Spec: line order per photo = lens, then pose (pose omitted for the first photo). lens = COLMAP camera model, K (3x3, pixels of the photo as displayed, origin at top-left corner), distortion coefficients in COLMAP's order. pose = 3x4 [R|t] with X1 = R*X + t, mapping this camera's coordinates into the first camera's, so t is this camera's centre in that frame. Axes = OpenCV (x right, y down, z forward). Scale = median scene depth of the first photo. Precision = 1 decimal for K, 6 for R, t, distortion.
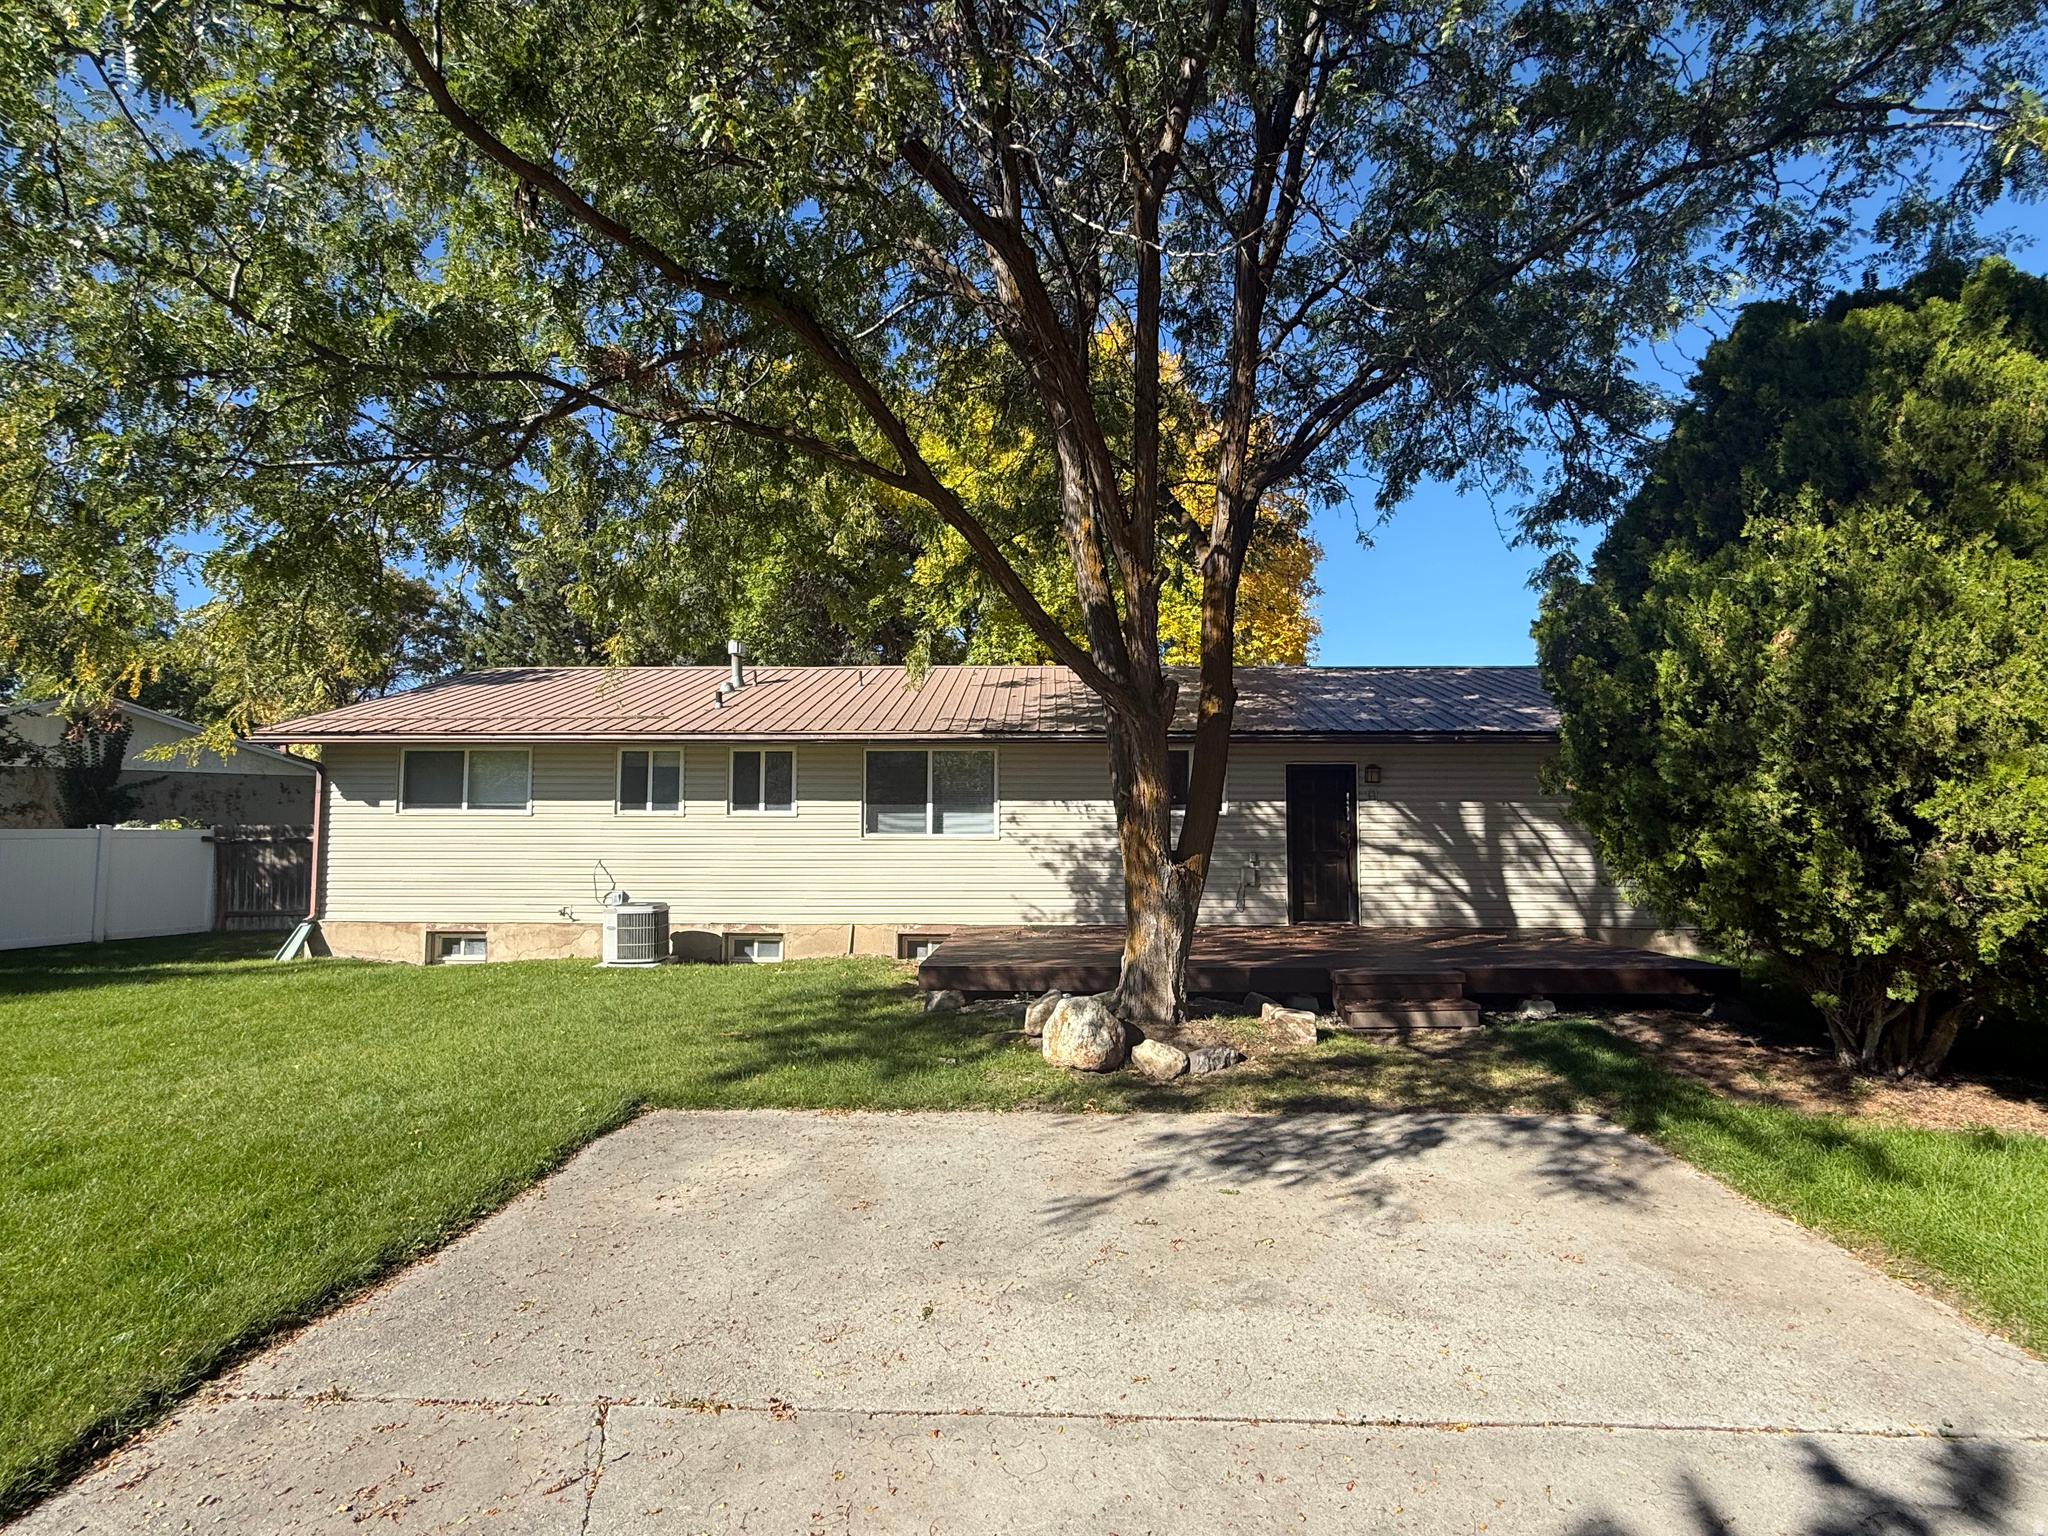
lens RADIAL K [[936.3, 0, 1027.1], [0, 936.3, 765.6], [0, 0, 1]] dist [-0.000258, -0.000059]
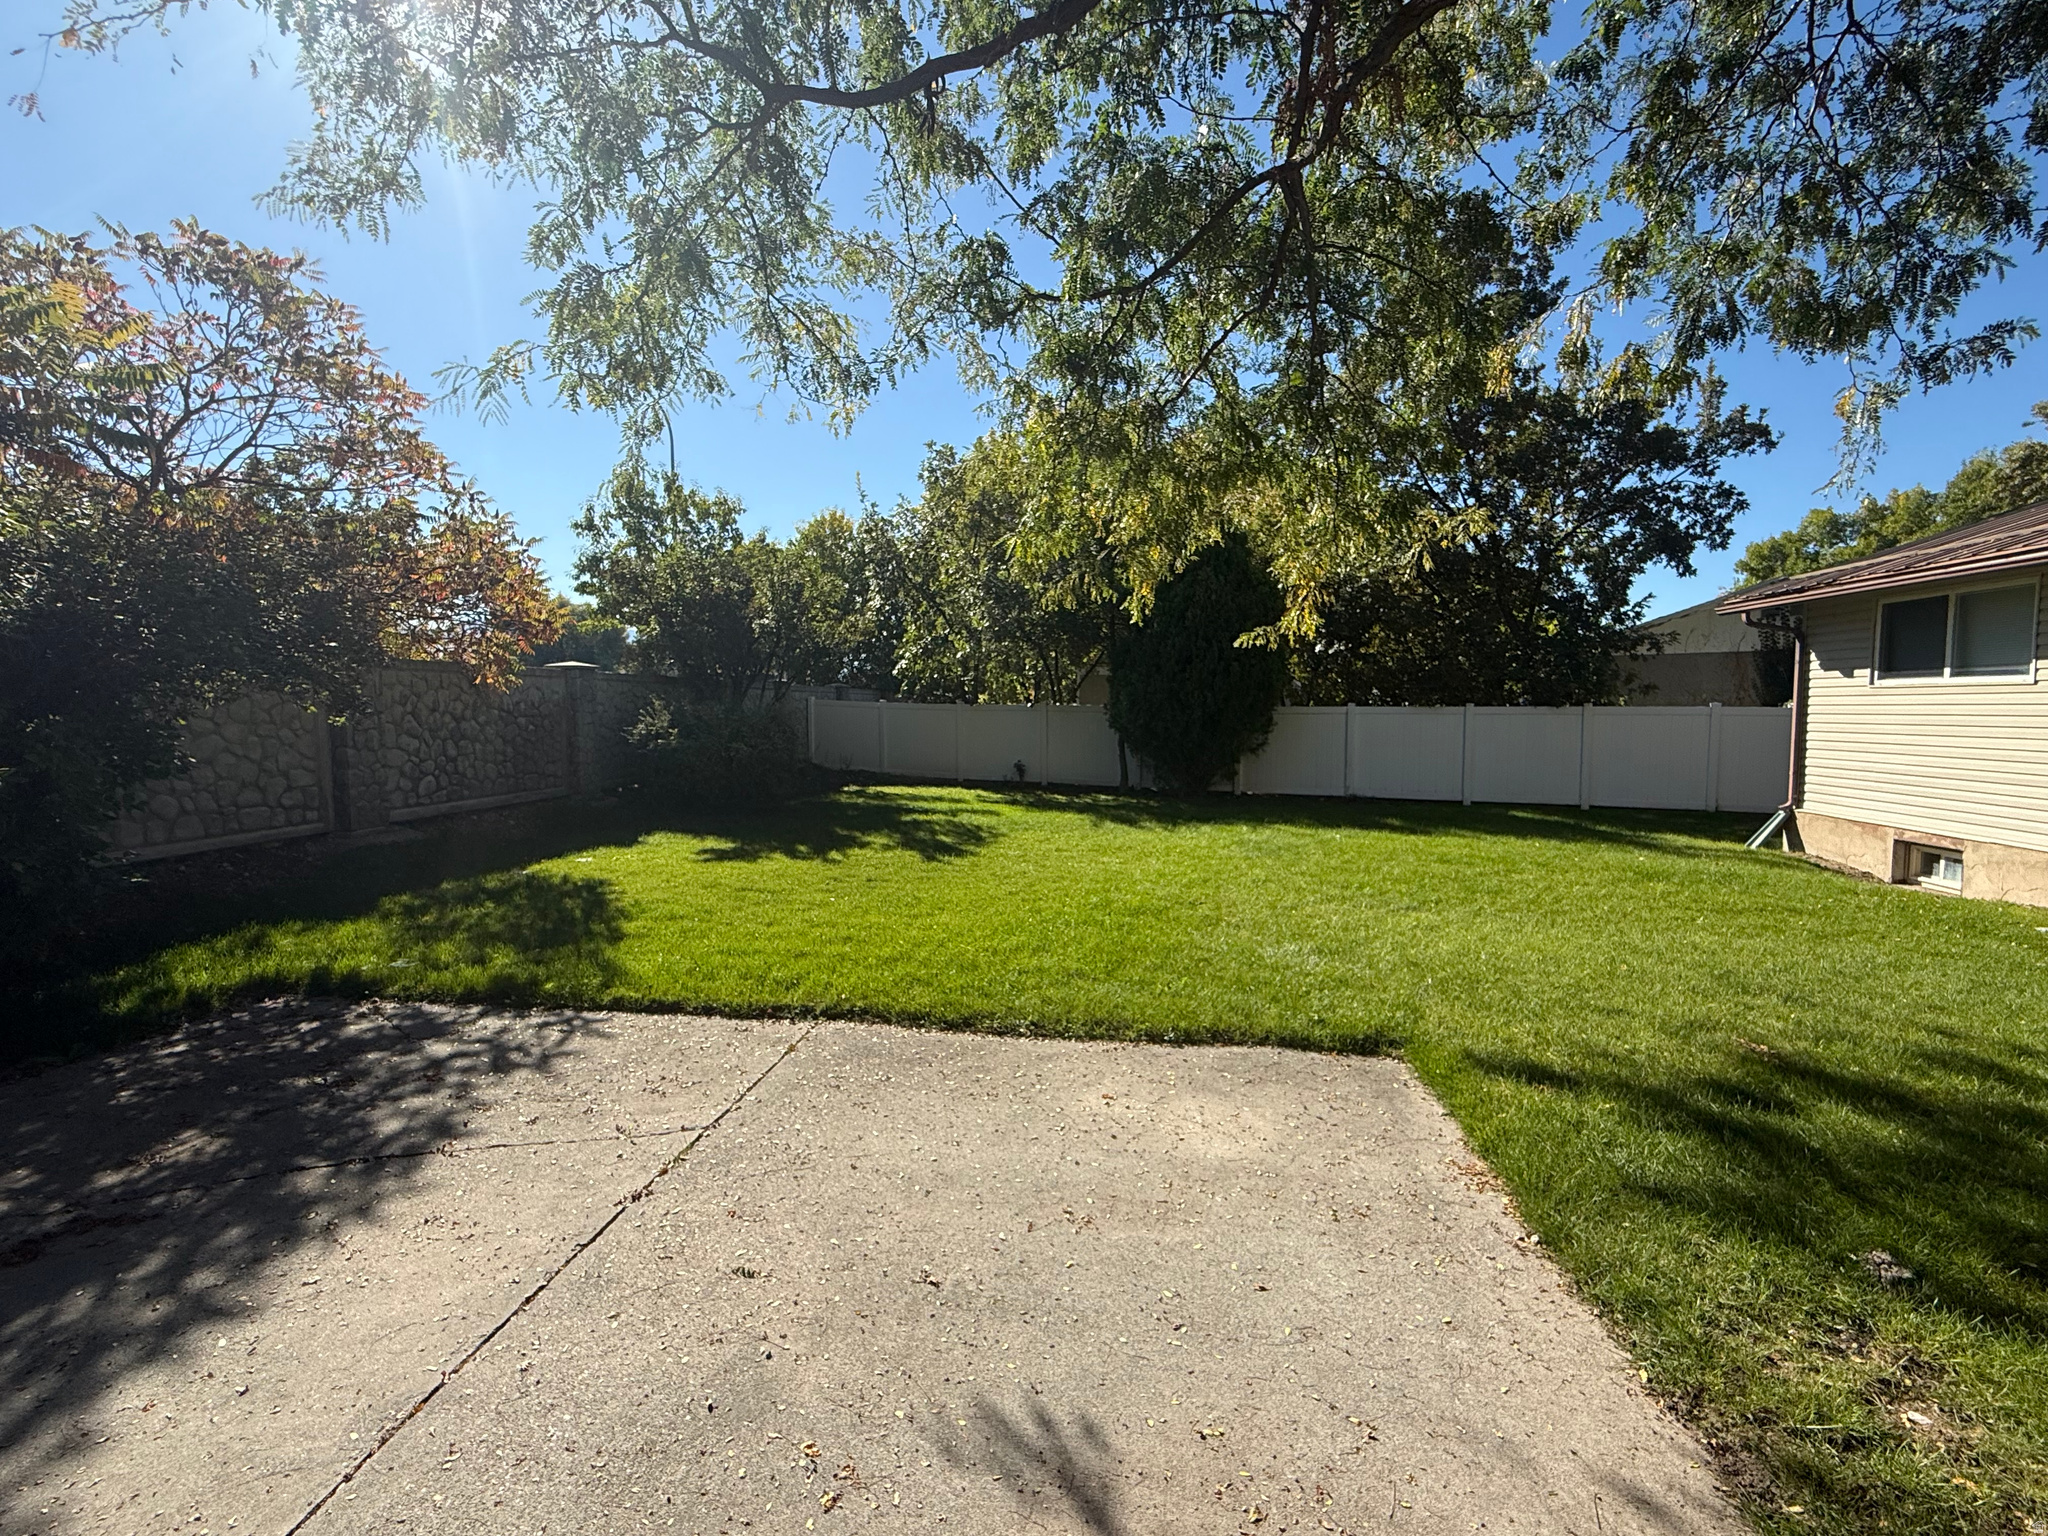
lens RADIAL K [[936.3, 0, 1025.5], [0, 936.3, 767.4], [0, 0, 1]] dist [-0.000258, -0.000059]
pose [[-0.096171, 0.062992, -0.993370, 0.292557], [0.062343, 0.996417, 0.057149, 0.049546], [0.993411, -0.056434, -0.099753, 0.600604]]
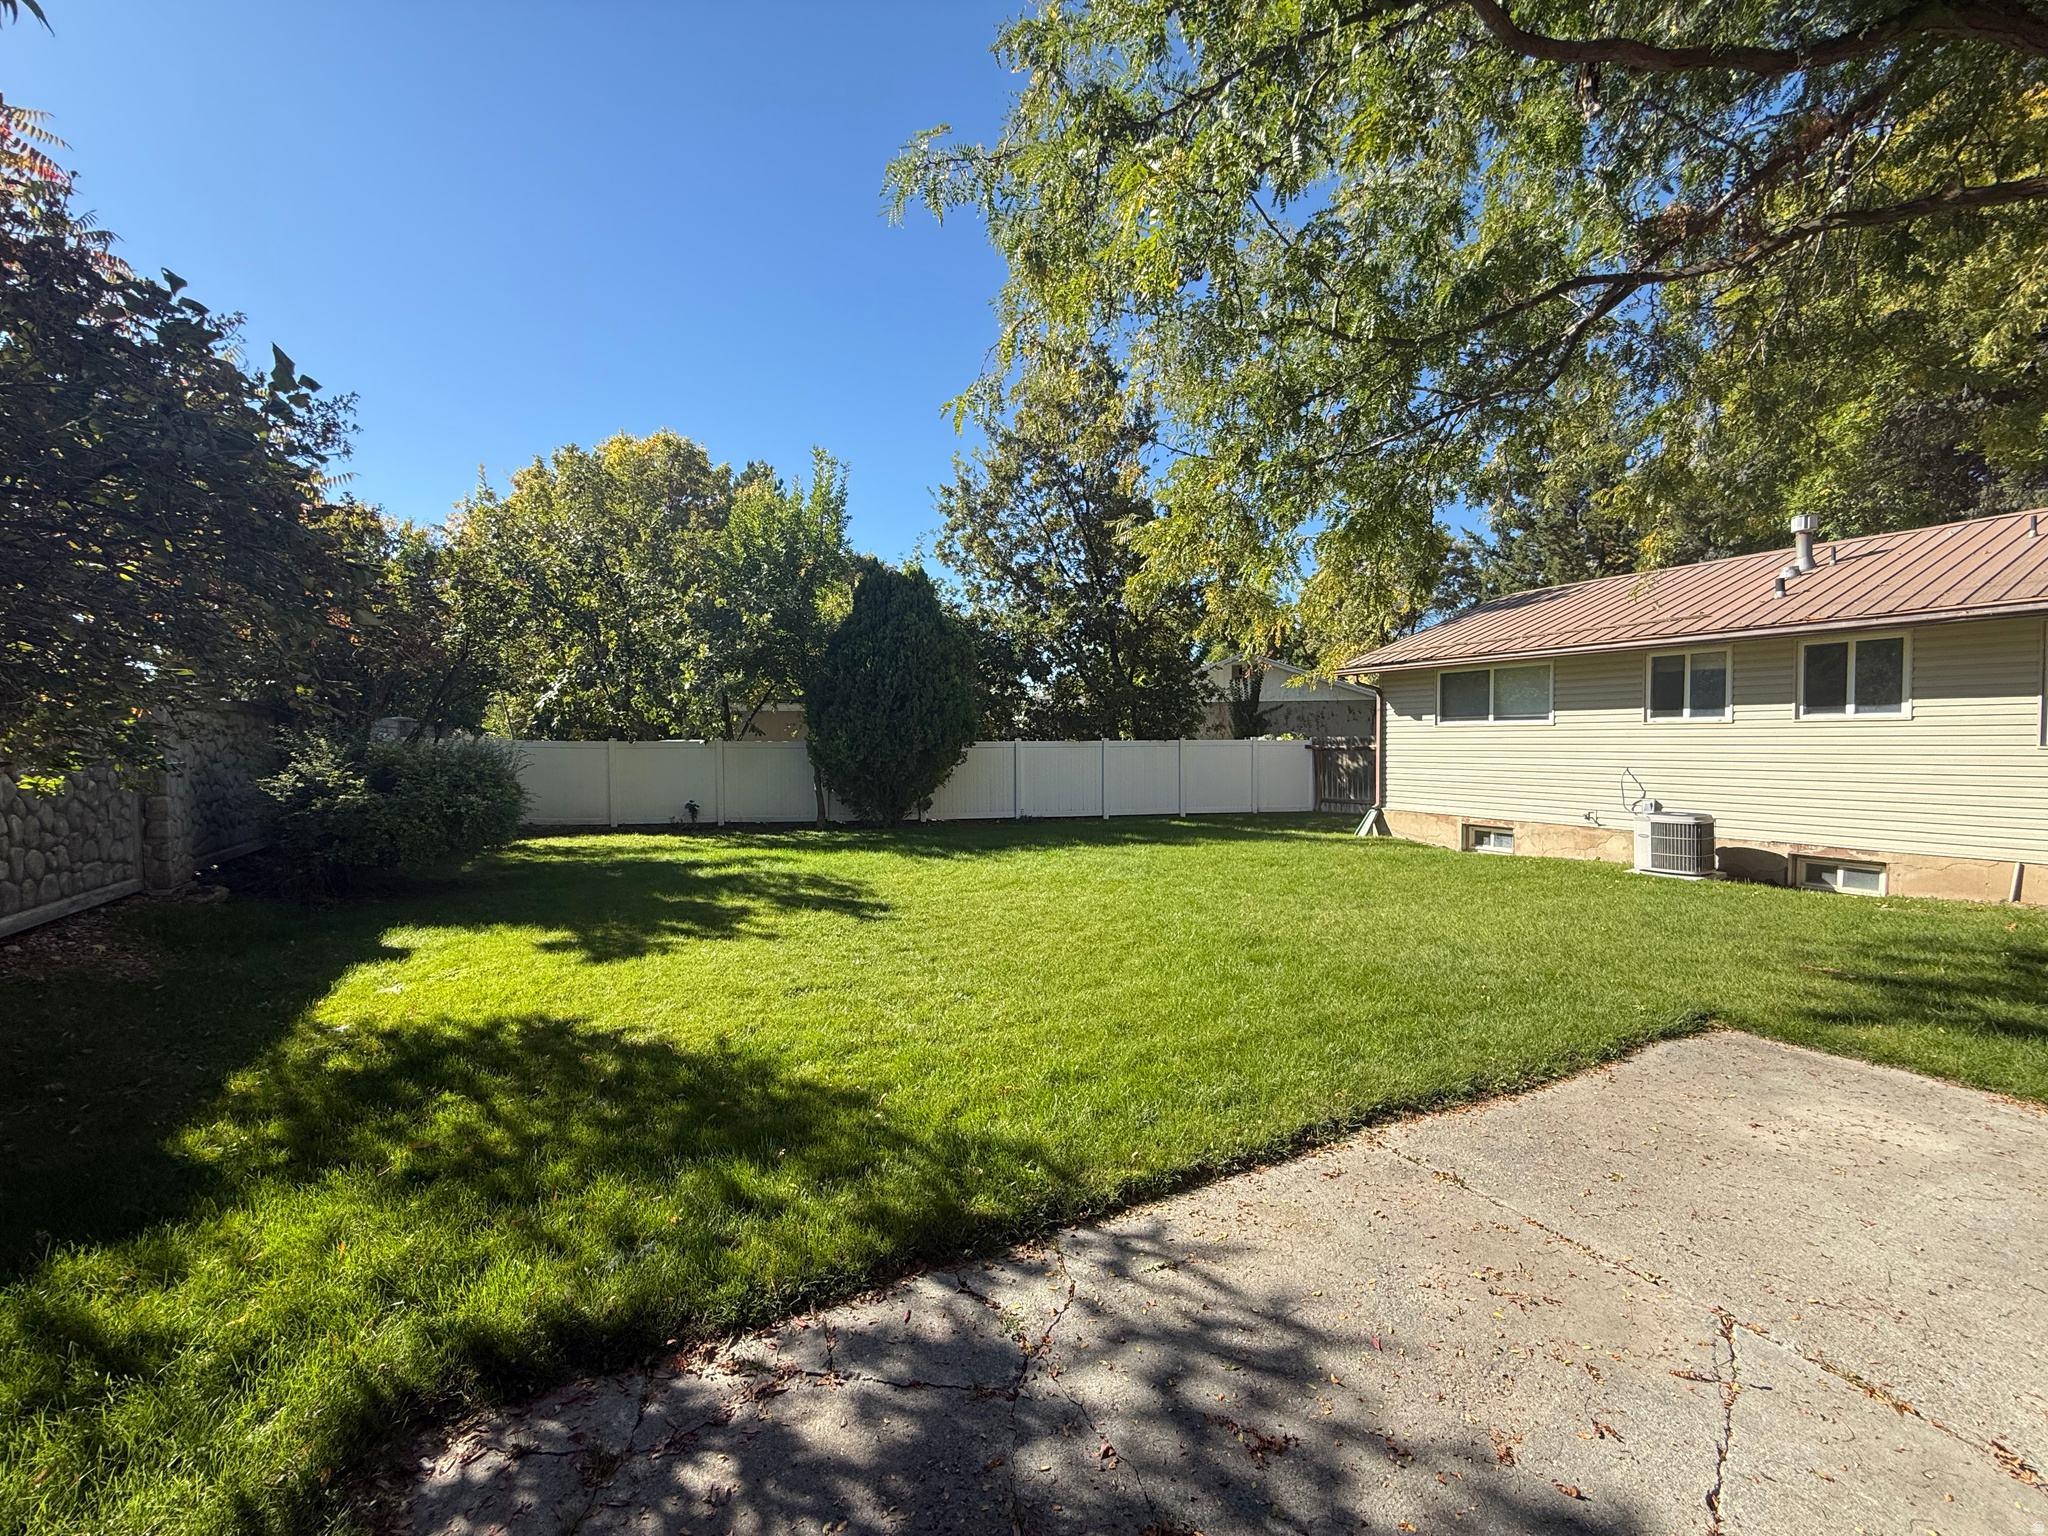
lens RADIAL K [[812.5, 0, 1016.7], [0, 812.5, 767.9], [0, 0, 1]] dist [-0.002608, -0.000229]
pose [[0.495896, 0.025237, -0.868015, -0.040017], [0.061089, 0.996087, 0.063860, 0.008340], [0.866231, -0.084694, 0.492414, 0.002943]]
